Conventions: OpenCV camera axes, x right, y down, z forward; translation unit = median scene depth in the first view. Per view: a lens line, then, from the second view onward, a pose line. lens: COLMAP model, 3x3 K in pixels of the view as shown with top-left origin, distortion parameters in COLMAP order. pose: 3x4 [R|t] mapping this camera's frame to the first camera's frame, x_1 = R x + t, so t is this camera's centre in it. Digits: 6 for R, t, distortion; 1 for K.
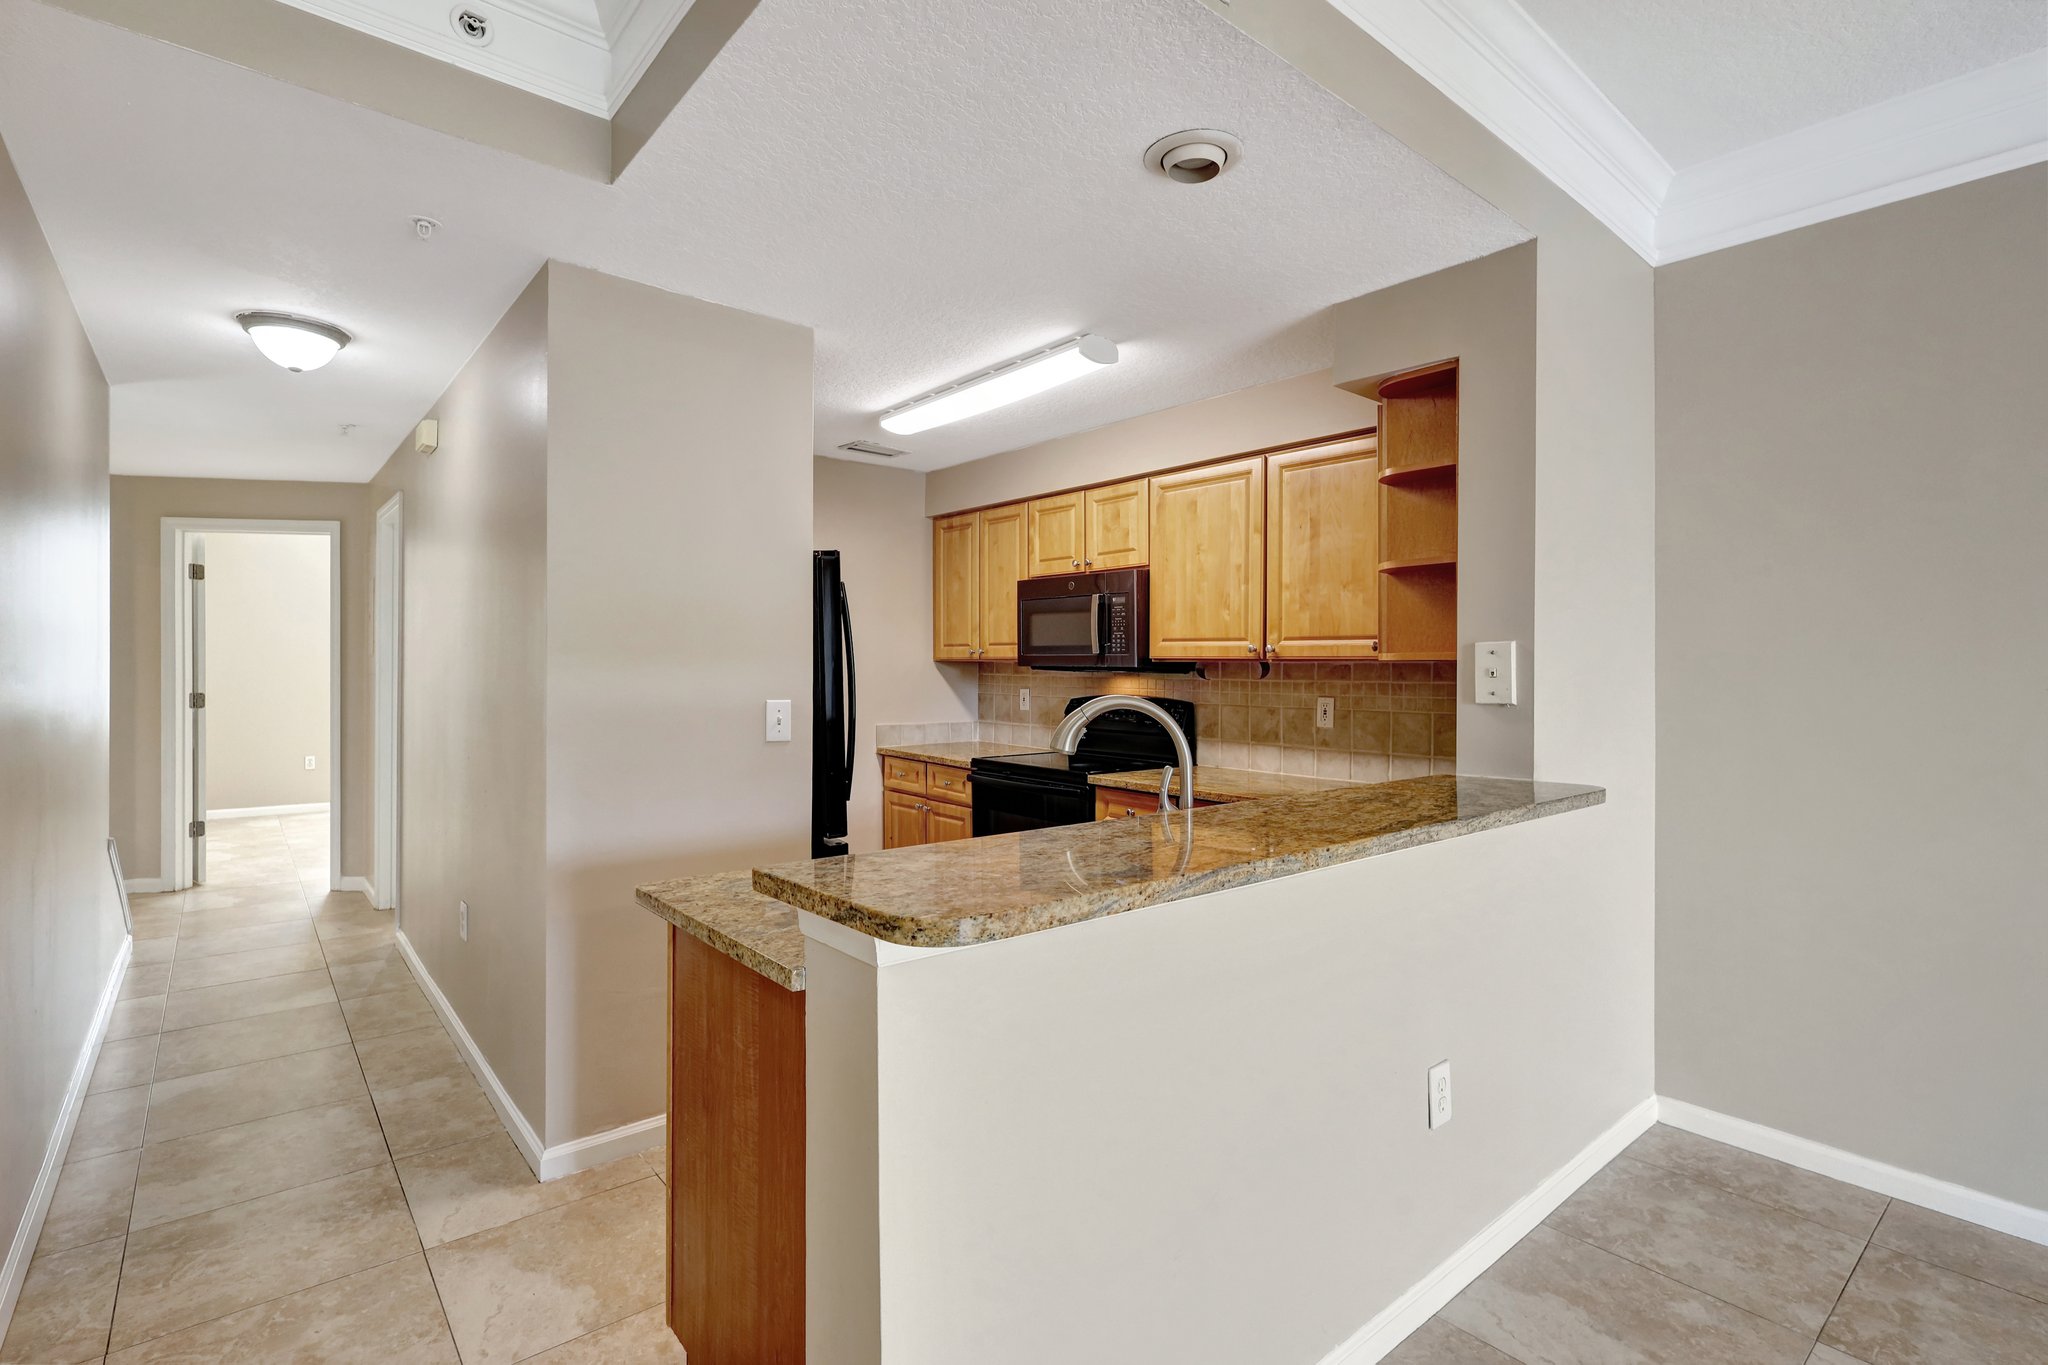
lens RADIAL K [[955.4, 0, 1032.7], [0, 955.4, 675.1], [0, 0, 1]] dist [-0.000757, 0.000440]
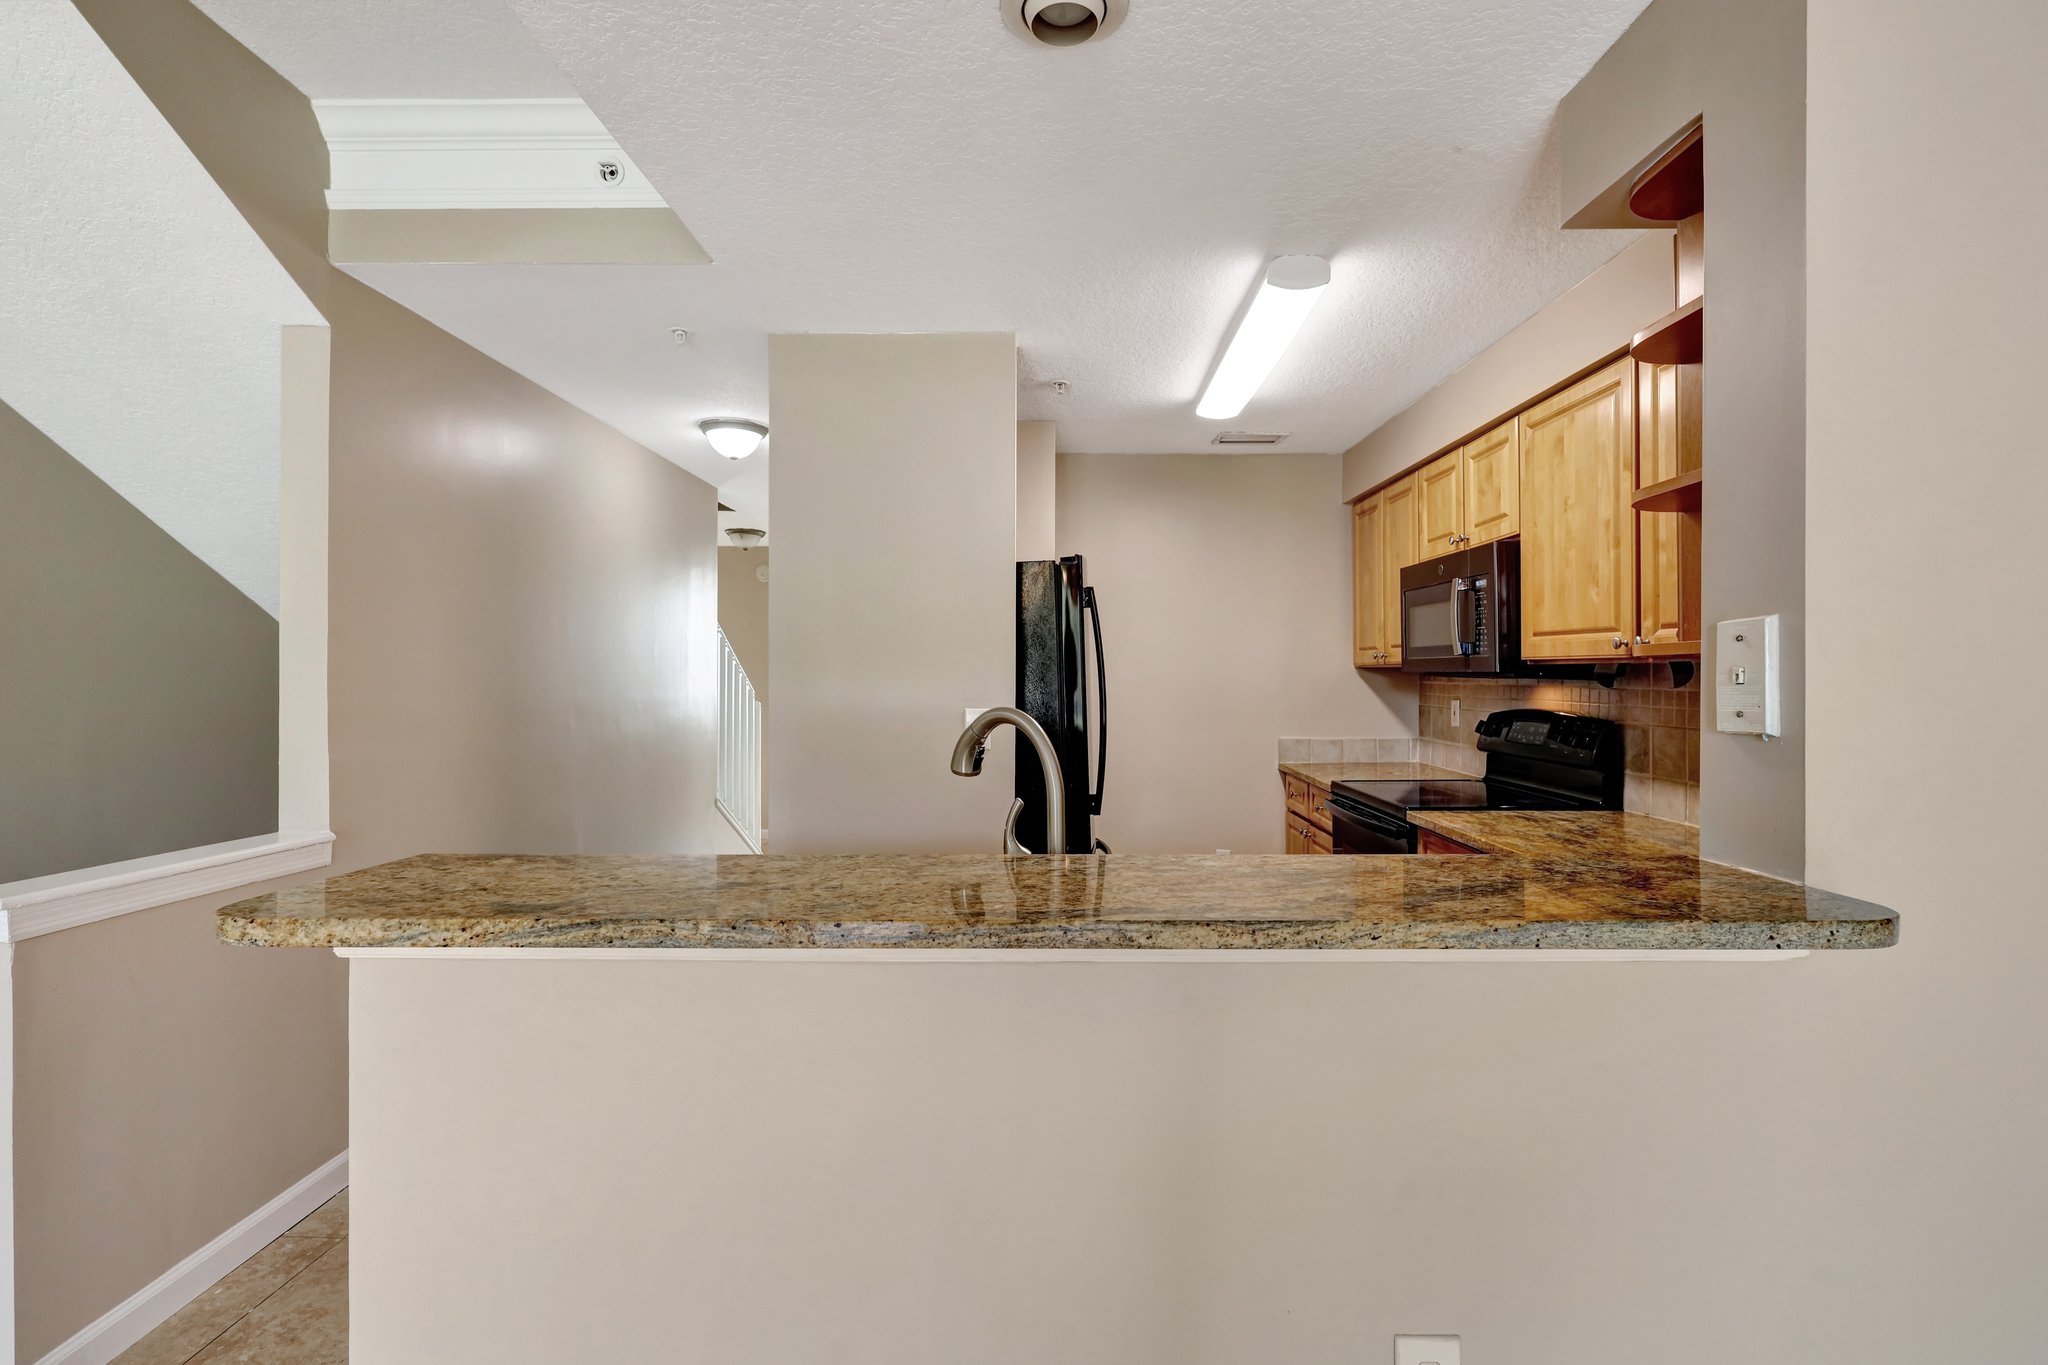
lens RADIAL K [[955.4, 0, 1032.7], [0, 955.4, 675.1], [0, 0, 1]] dist [-0.000757, 0.000440]
pose [[0.757369, -0.010071, -0.652909, 0.314663], [0.003421, 0.999929, -0.011455, 0.001391], [0.652978, 0.006442, 0.757350, 0.194561]]
